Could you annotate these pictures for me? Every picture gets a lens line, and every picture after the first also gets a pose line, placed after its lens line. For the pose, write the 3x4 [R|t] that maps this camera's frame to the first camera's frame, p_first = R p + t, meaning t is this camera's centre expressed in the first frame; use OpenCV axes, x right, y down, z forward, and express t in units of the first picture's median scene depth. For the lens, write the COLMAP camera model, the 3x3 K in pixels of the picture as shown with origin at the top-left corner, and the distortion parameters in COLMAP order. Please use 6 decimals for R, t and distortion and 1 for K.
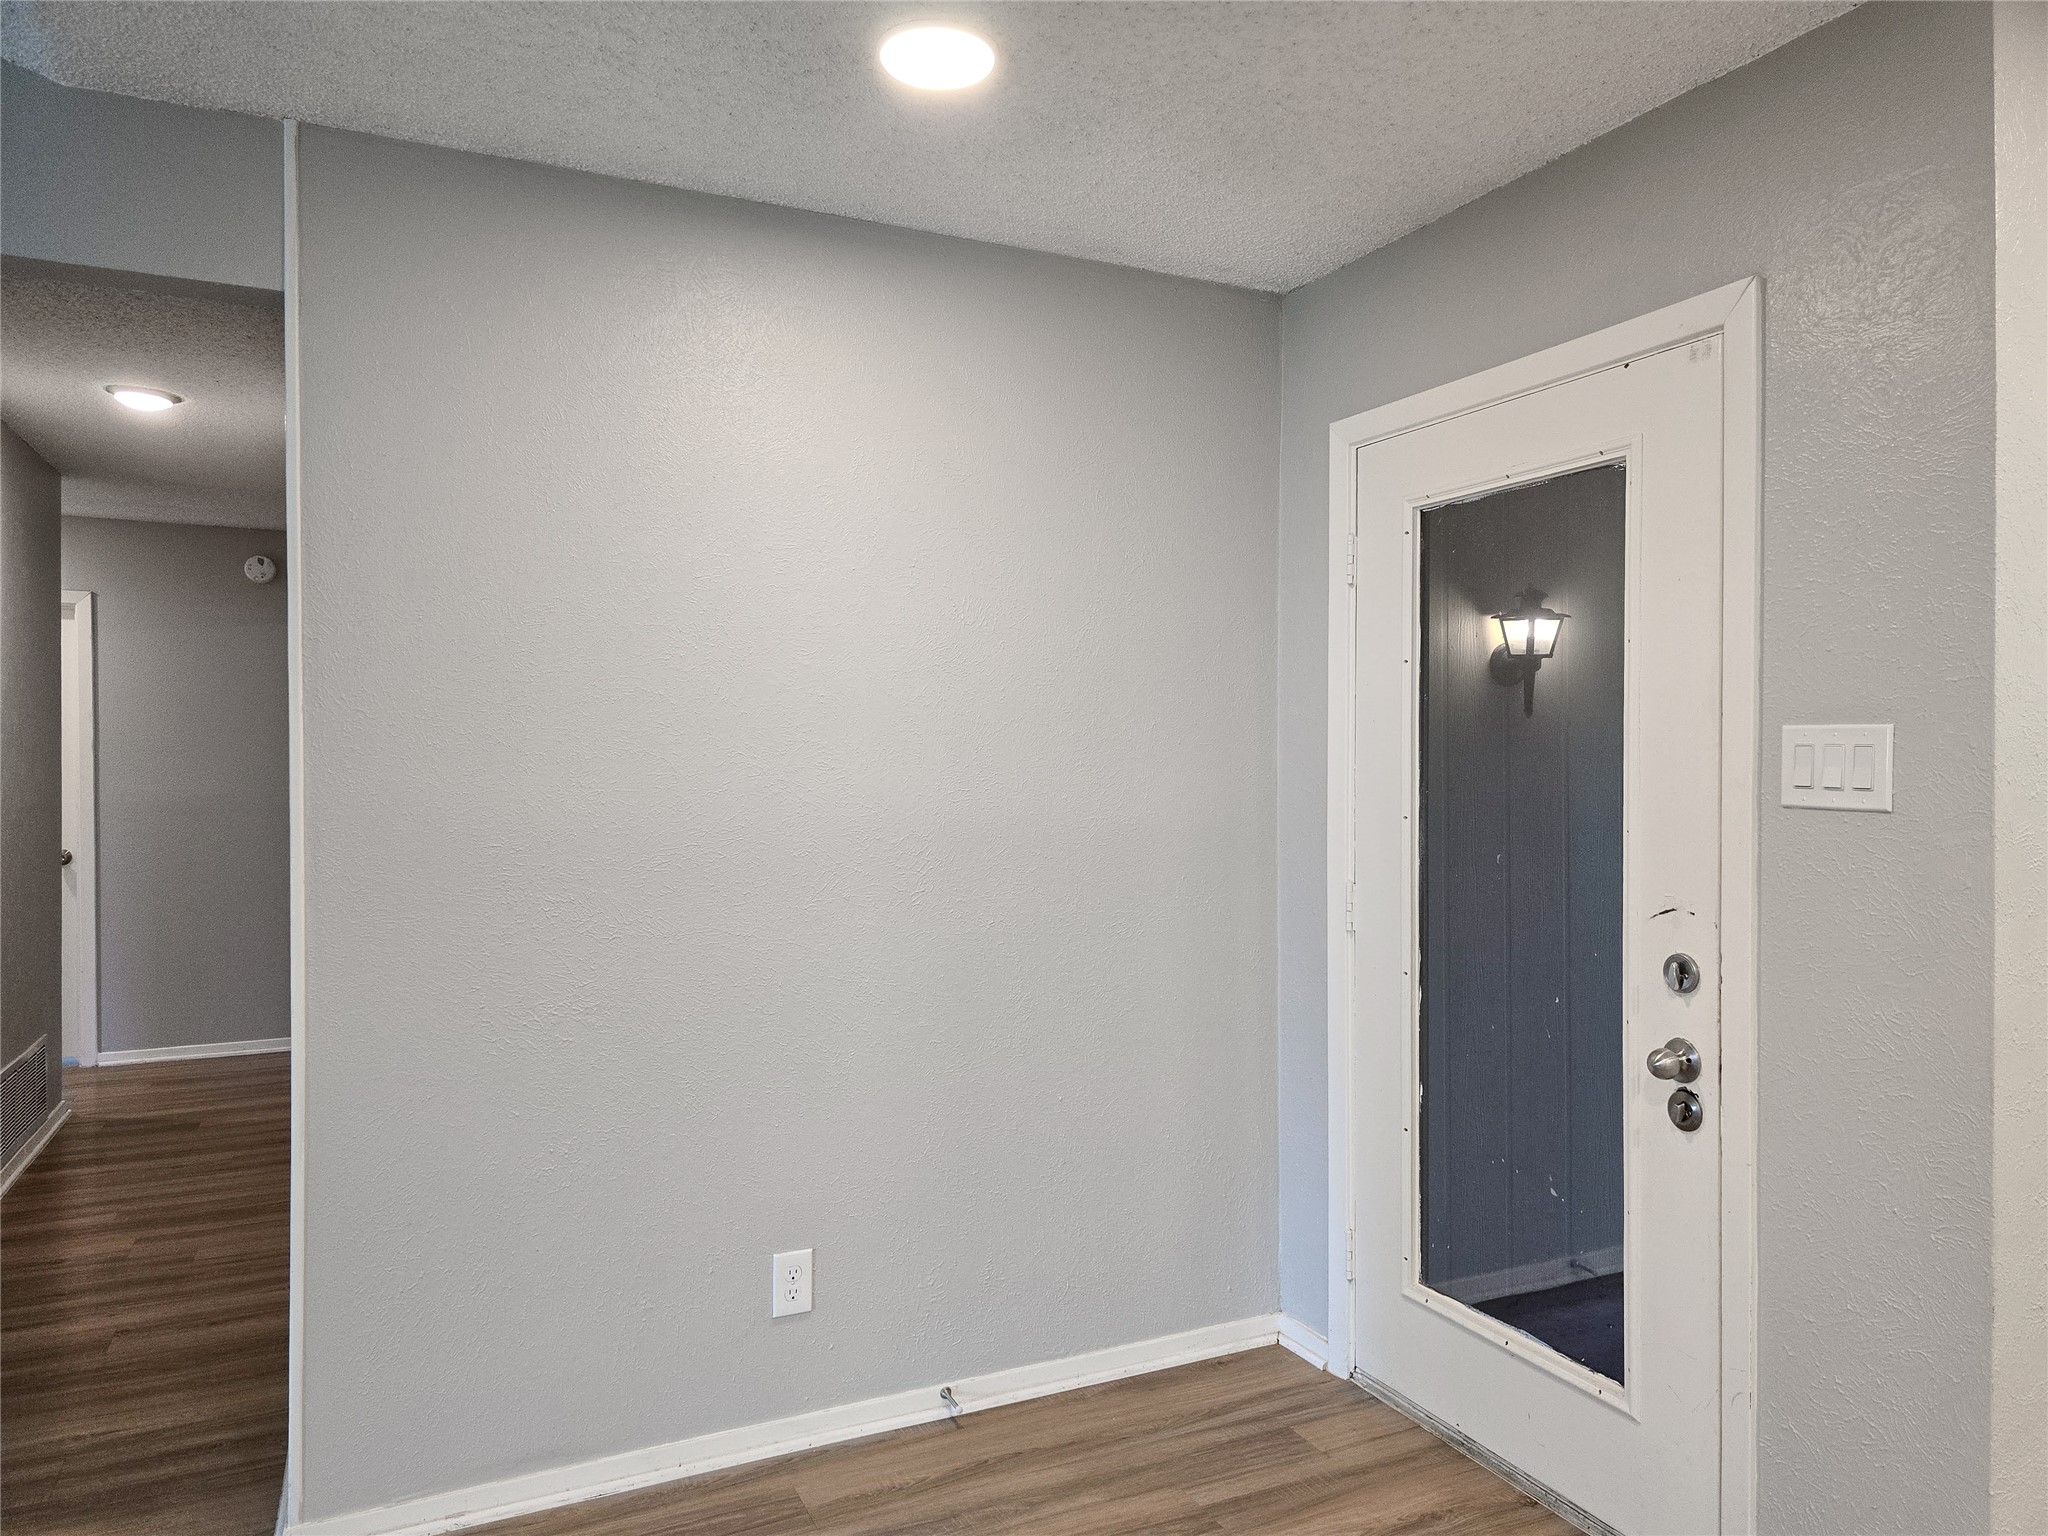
lens RADIAL K [[1392.2, 0, 1034.0], [0, 1392.2, 766.1], [0, 0, 1]] dist [0.050386, -0.036283]
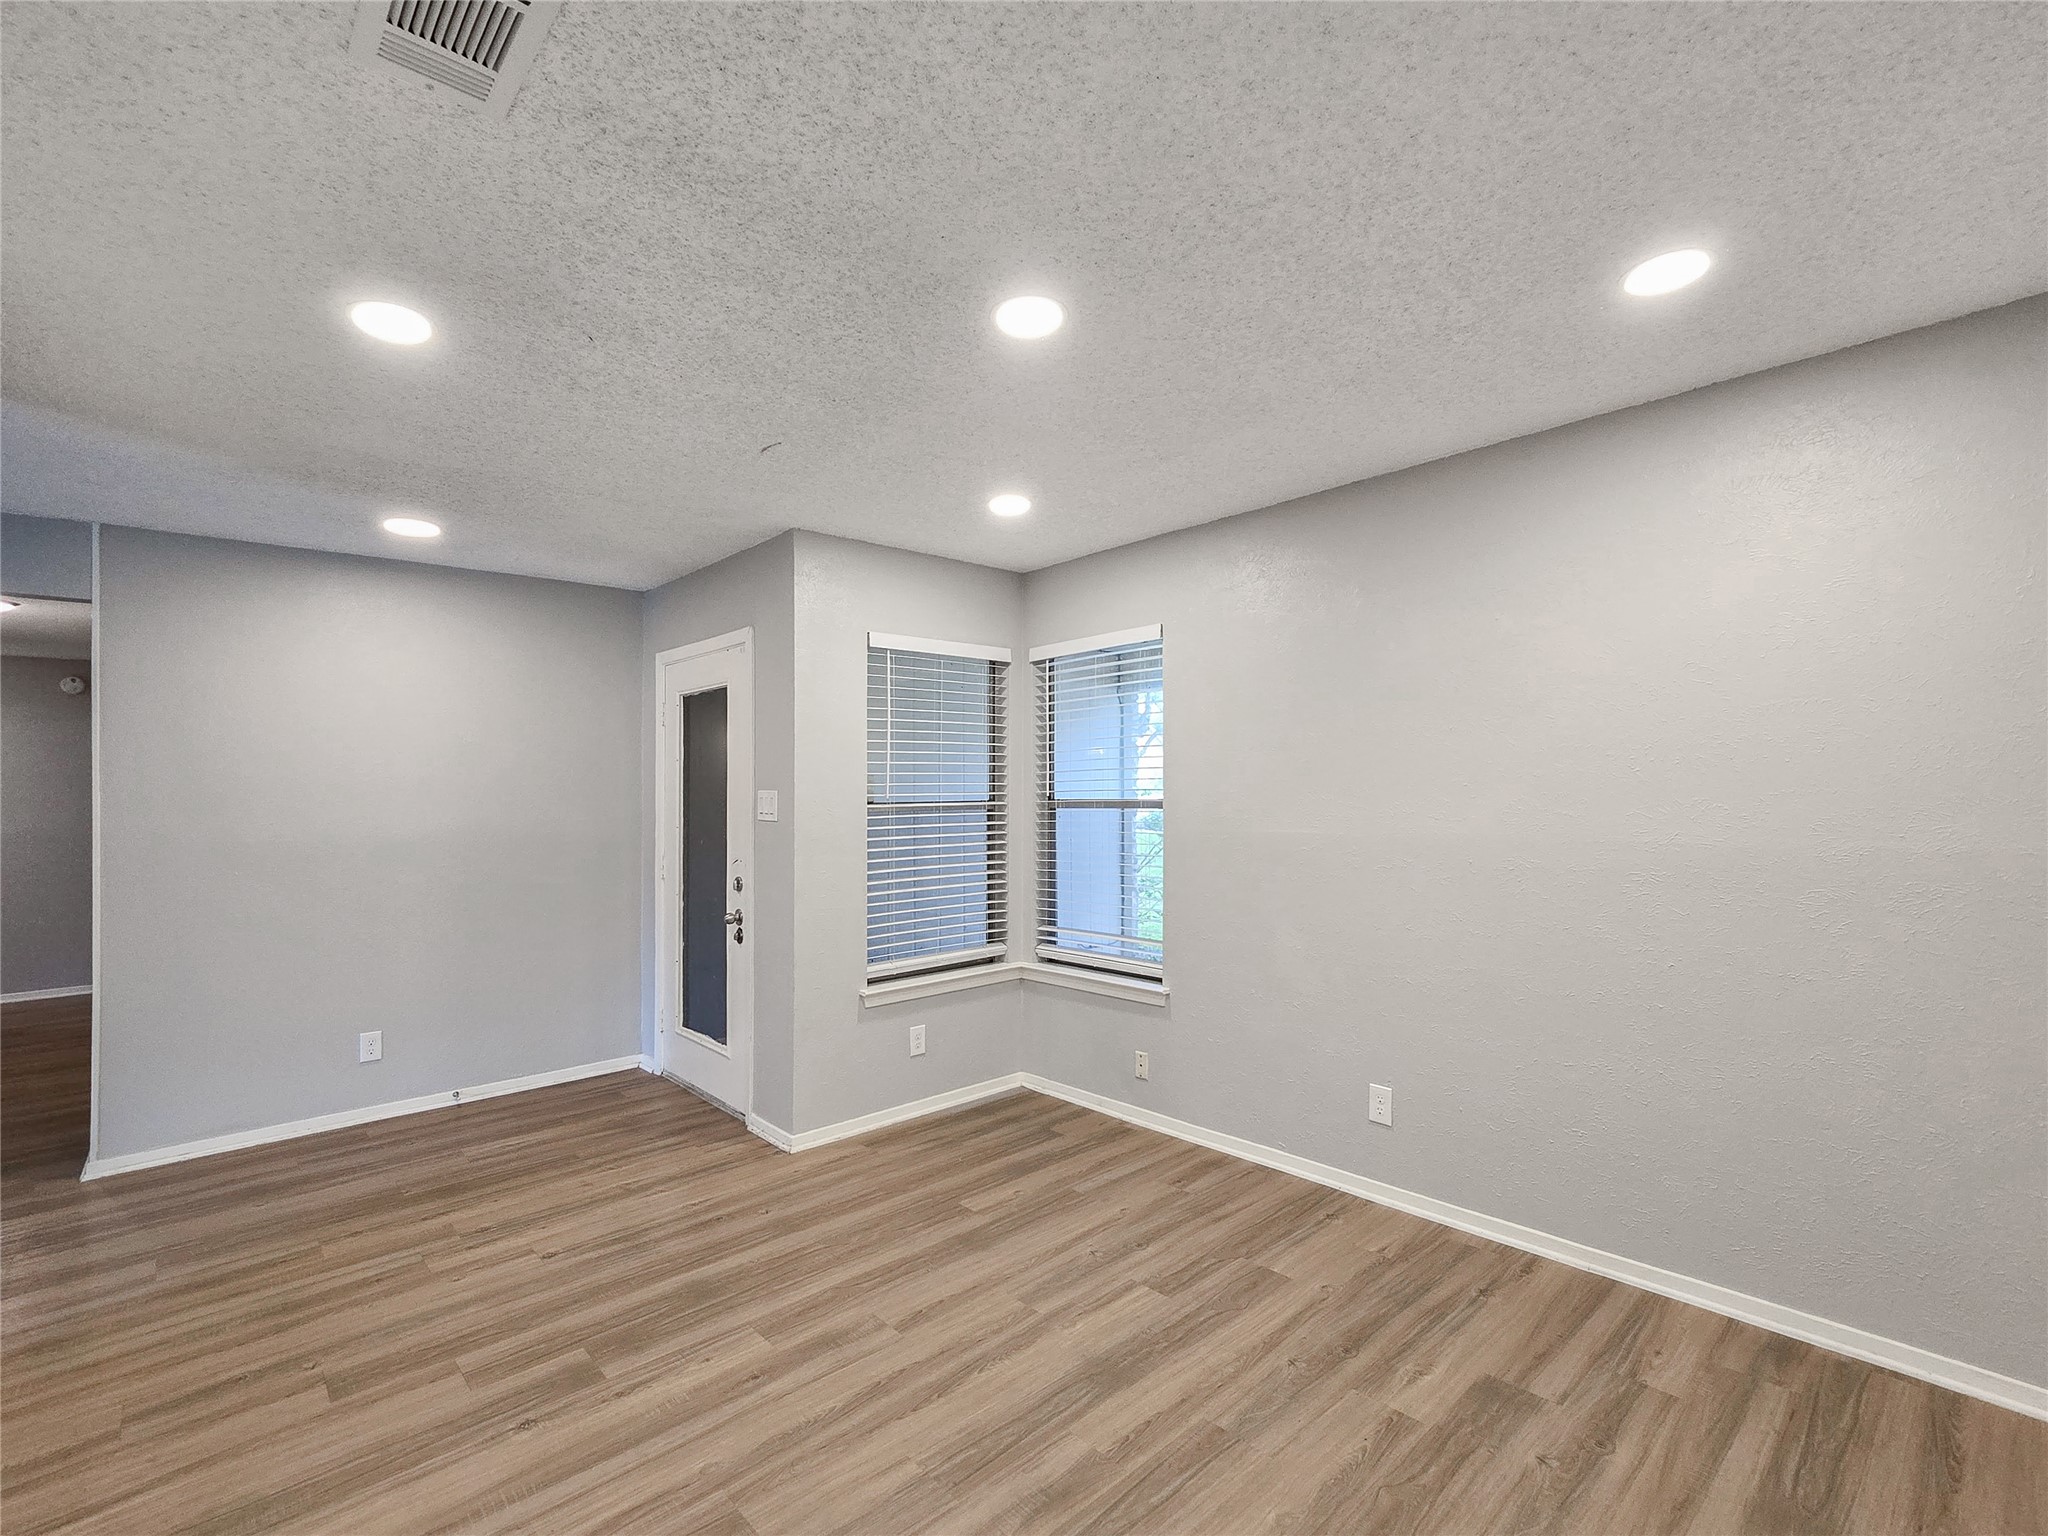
lens RADIAL K [[944.2, 0, 1006.9], [0, 944.2, 773.4], [0, 0, 1]] dist [0.001345, -0.000218]
pose [[0.960917, -0.003312, 0.276817, 0.352982], [0.010299, 0.999664, -0.023790, -0.009454], [-0.276645, 0.025711, 0.960628, -0.656369]]
